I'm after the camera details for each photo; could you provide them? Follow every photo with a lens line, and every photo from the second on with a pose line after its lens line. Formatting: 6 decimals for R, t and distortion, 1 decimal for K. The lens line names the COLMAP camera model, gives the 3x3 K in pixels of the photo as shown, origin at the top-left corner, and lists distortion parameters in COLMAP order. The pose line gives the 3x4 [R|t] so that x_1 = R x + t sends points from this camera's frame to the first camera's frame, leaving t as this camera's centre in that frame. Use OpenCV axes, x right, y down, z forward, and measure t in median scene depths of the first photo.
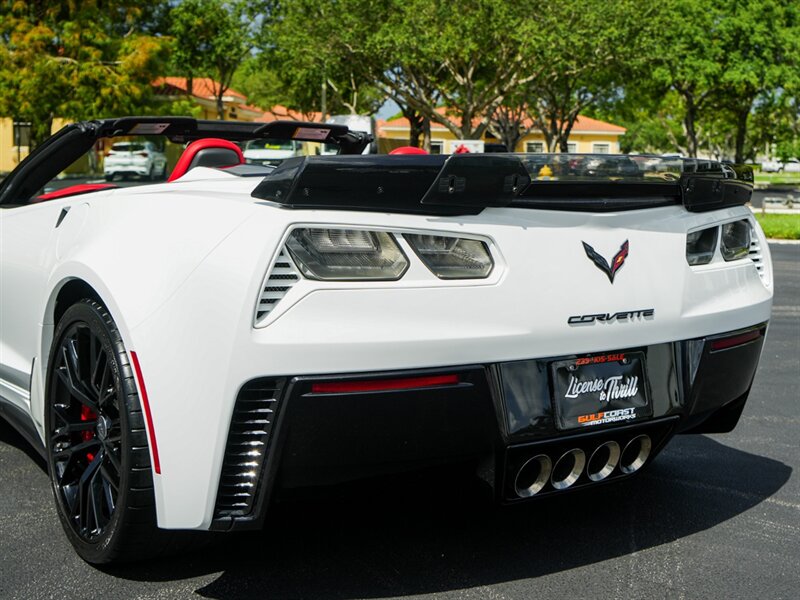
lens RADIAL K [[1083.6, 0, 441.7], [0, 1083.6, 257.2], [0, 0, 1]] dist [-0.021458, 0.015885]
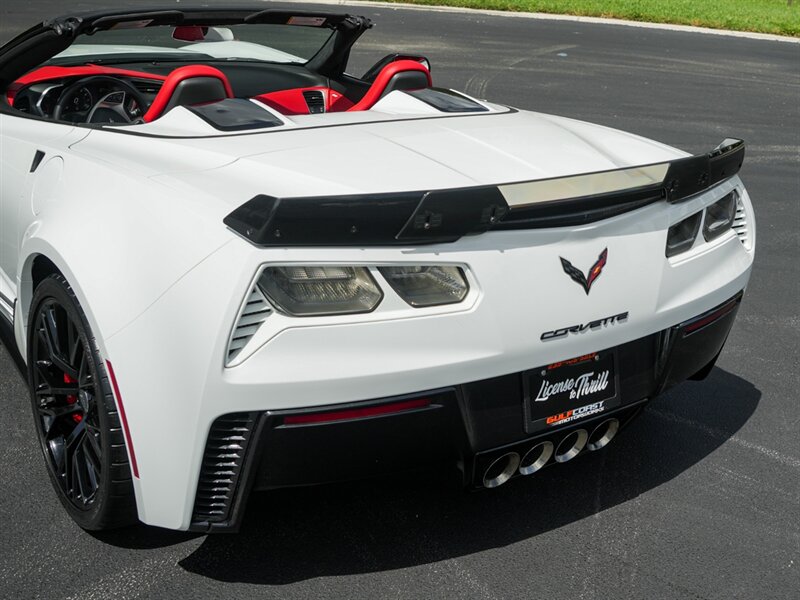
lens RADIAL K [[1088.8, 0, 526.5], [0, 1088.8, 250.3], [0, 0, 1]] dist [-0.025193, 0.026462]
pose [[0.997356, 0.035842, 0.063209, 0.029597], [-0.049395, 0.972408, 0.227998, -0.215285], [-0.053293, -0.230517, 0.971608, 0.015839]]
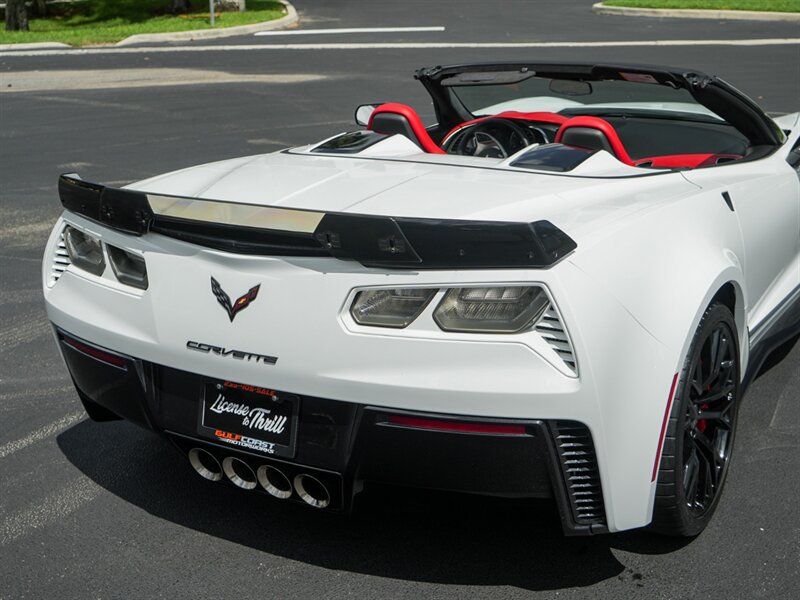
lens RADIAL K [[1032.3, 0, 401.0], [0, 1032.3, 255.9], [0, 0, 1]] dist [-0.015771, 0.030985]
pose [[0.398409, 0.210523, -0.892721, 0.956037], [-0.040994, 0.976417, 0.211965, -0.222499], [0.916291, -0.047852, 0.397644, 0.660748]]
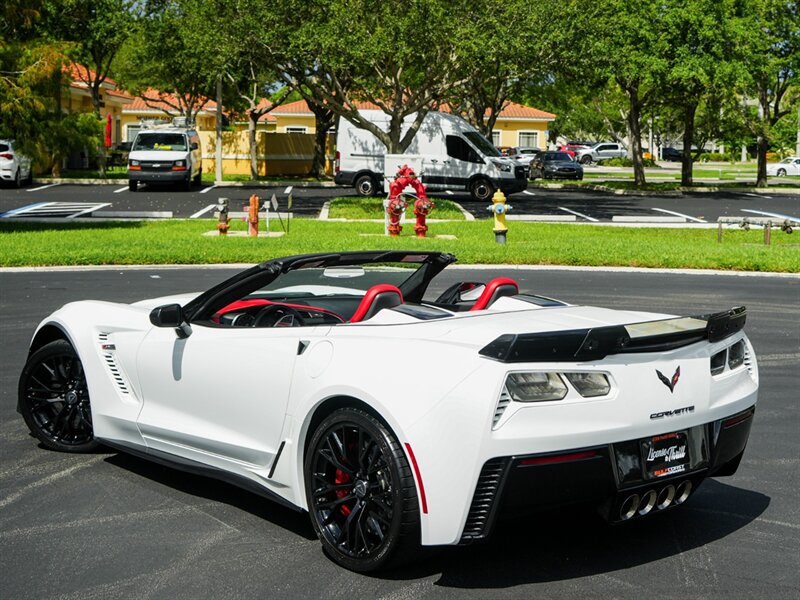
lens RADIAL K [[1303.3, 0, 499.2], [0, 1303.3, 230.6], [0, 0, 1]] dist [-0.024096, 0.063528]
pose [[0.991621, -0.009722, 0.128818, -0.329478], [0.012344, 0.999732, -0.019579, -0.170706], [-0.128593, 0.021005, 0.991475, -0.885943]]
